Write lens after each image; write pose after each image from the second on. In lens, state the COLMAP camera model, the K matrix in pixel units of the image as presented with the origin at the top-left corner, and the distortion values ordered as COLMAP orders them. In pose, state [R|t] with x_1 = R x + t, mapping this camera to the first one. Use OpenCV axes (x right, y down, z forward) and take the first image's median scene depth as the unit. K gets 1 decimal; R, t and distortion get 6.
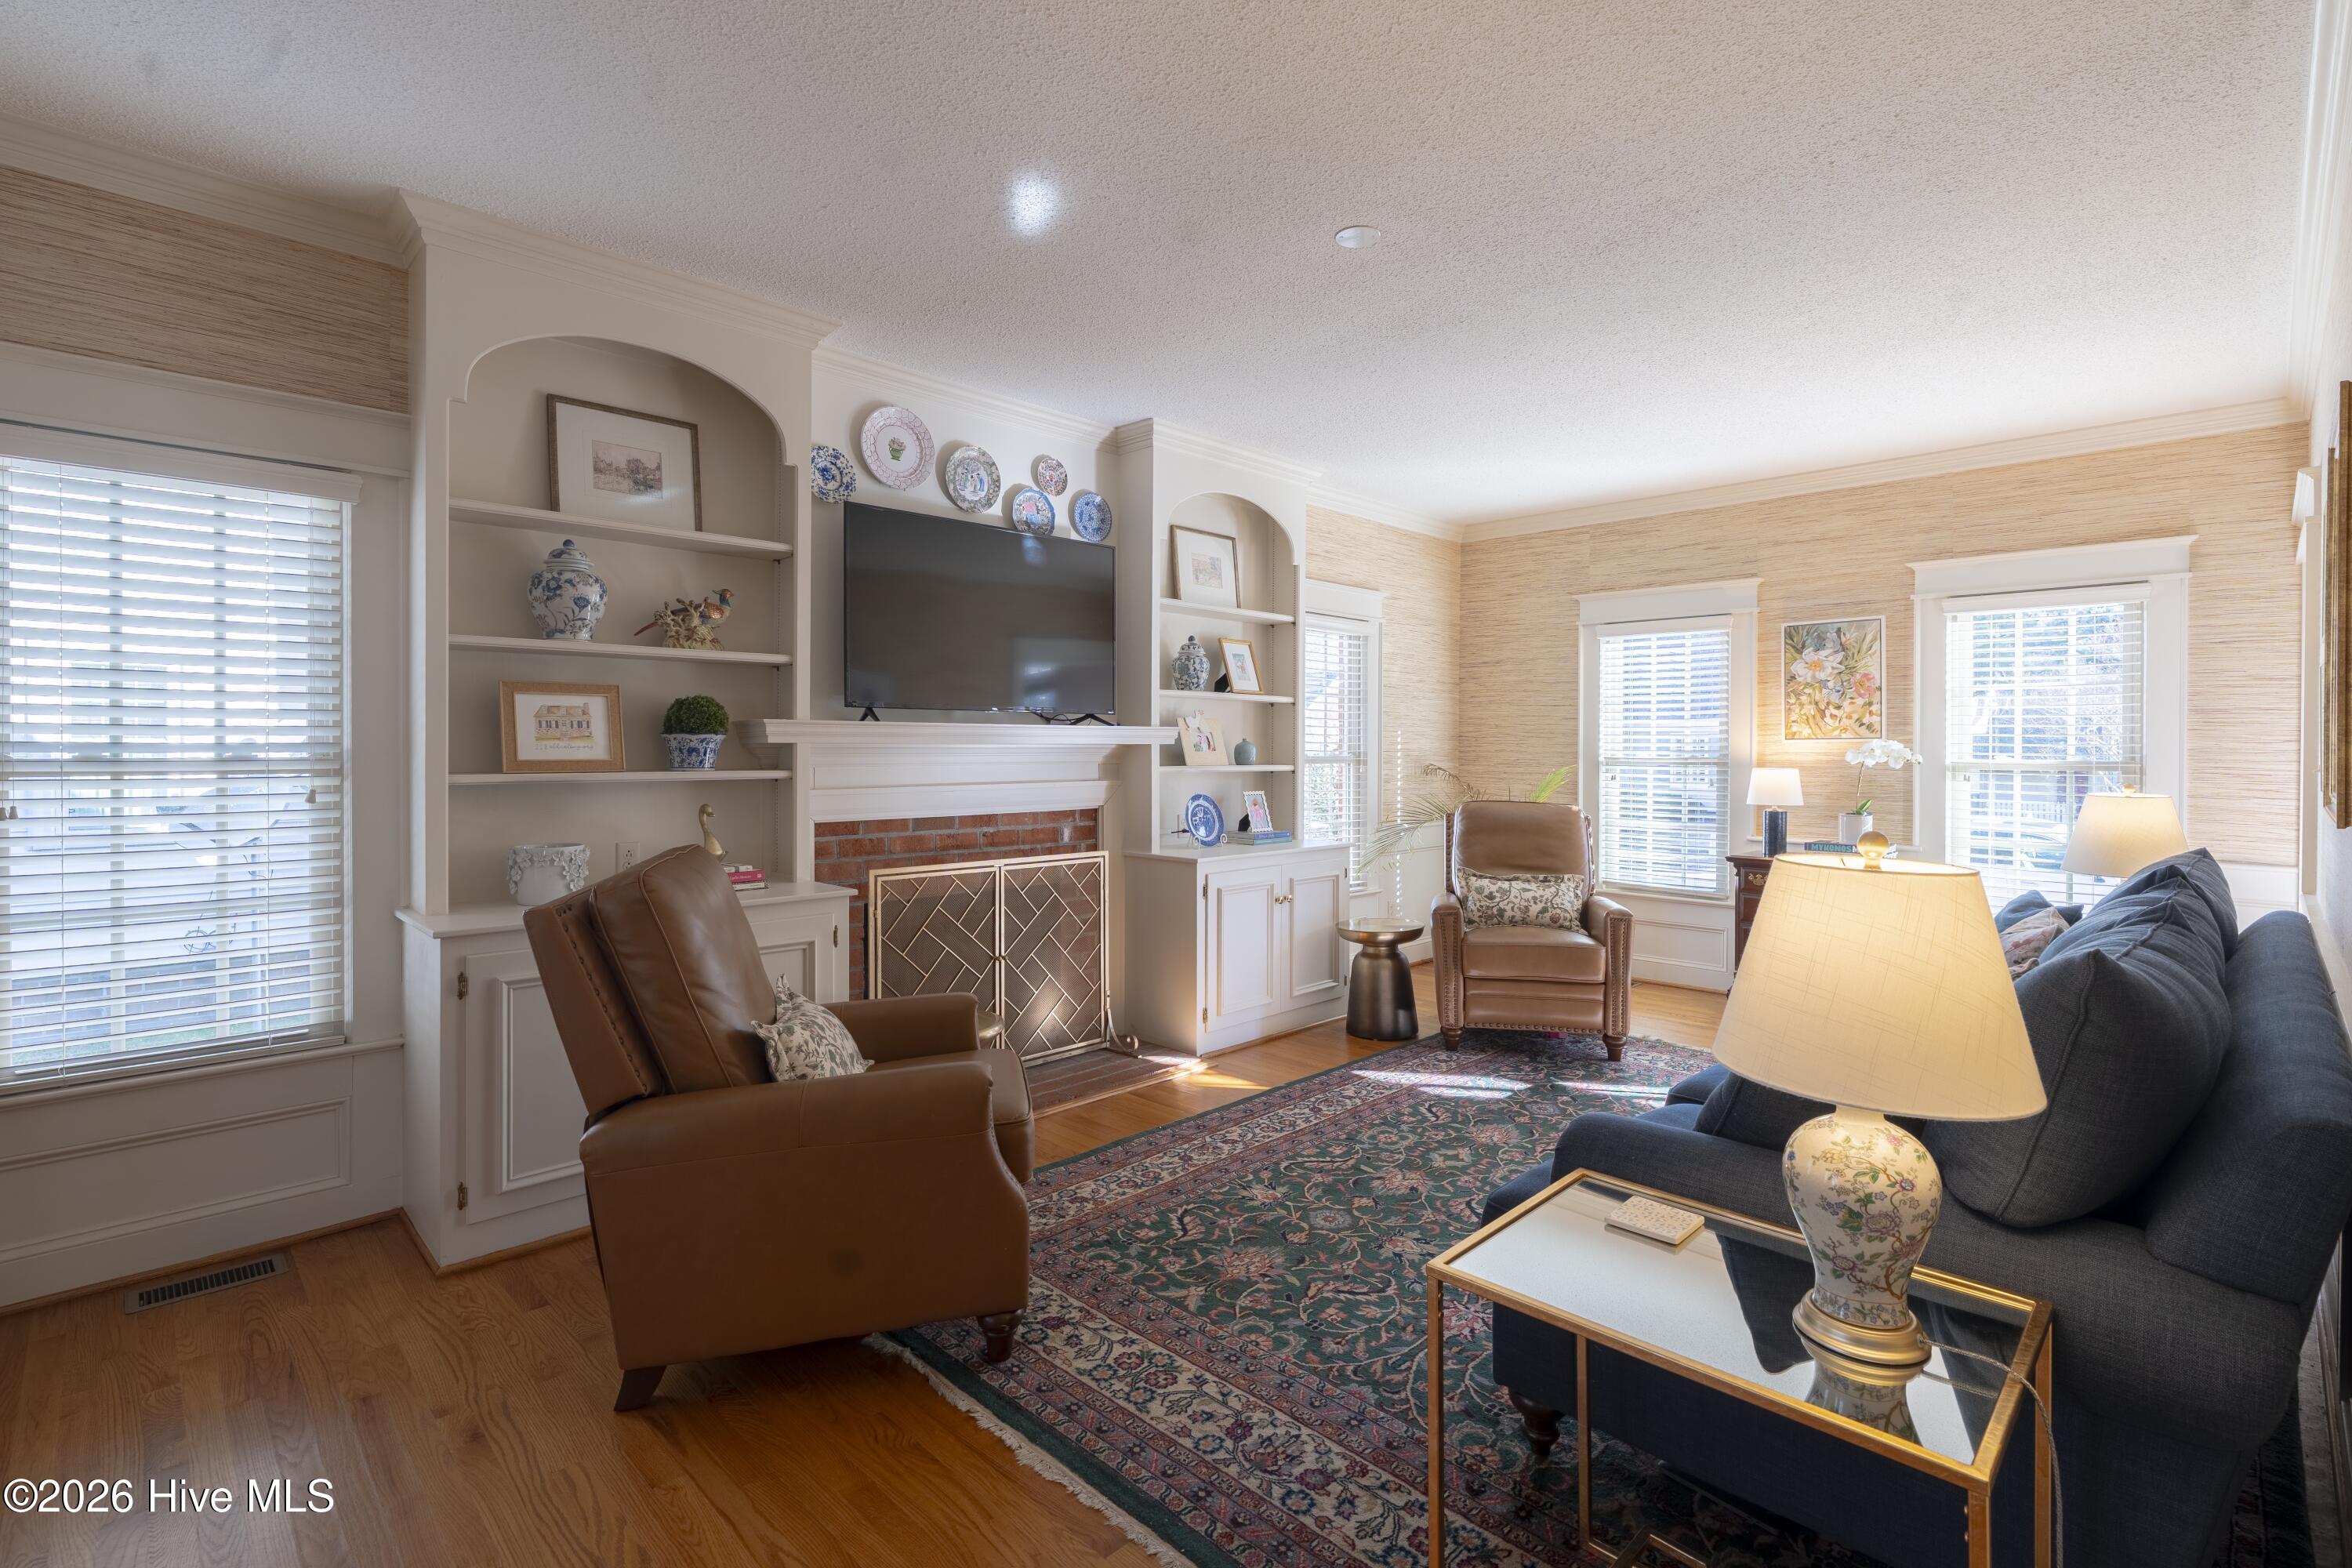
lens RADIAL K [[1070.2, 0, 1169.4], [0, 1070.2, 759.3], [0, 0, 1]] dist [-0.007263, 0.003255]
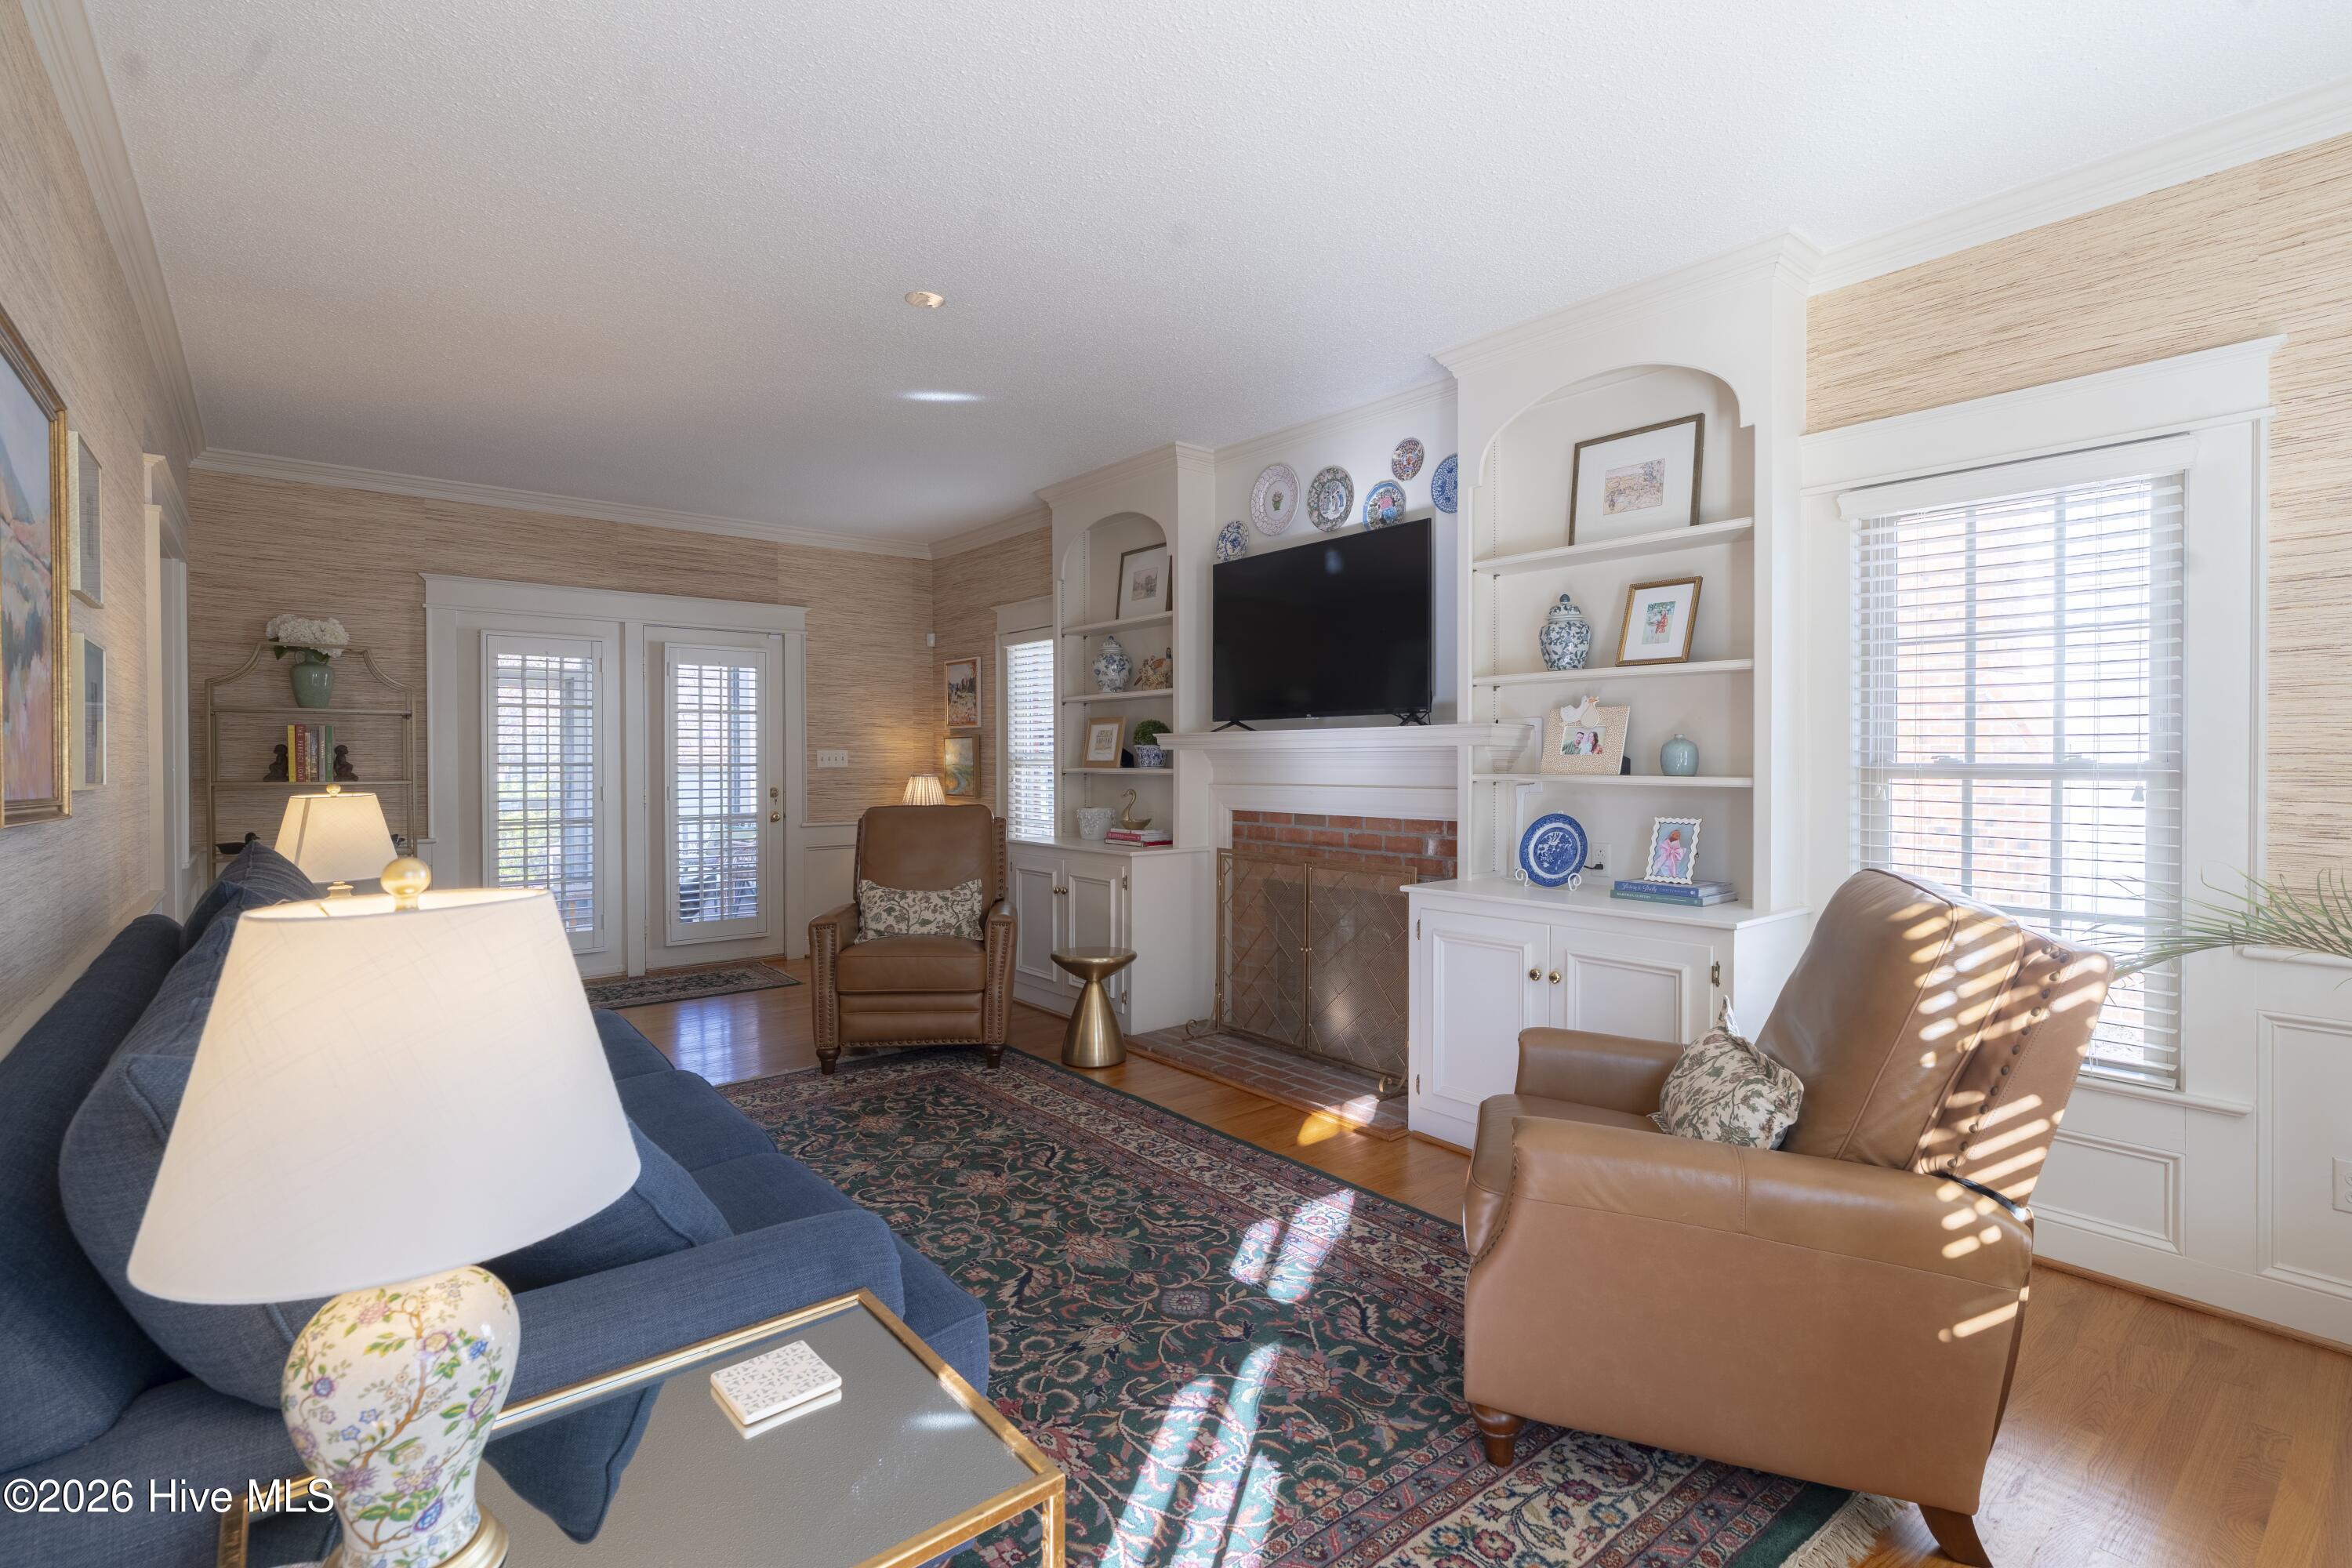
lens RADIAL K [[1070.2, 0, 1189.2], [0, 1070.2, 776.1], [0, 0, 1]] dist [-0.007263, 0.003255]
pose [[-0.073061, 0.016810, -0.997186, 1.188605], [-0.006448, 0.999829, 0.017327, -0.005857], [0.997307, 0.007696, -0.072940, 1.252363]]
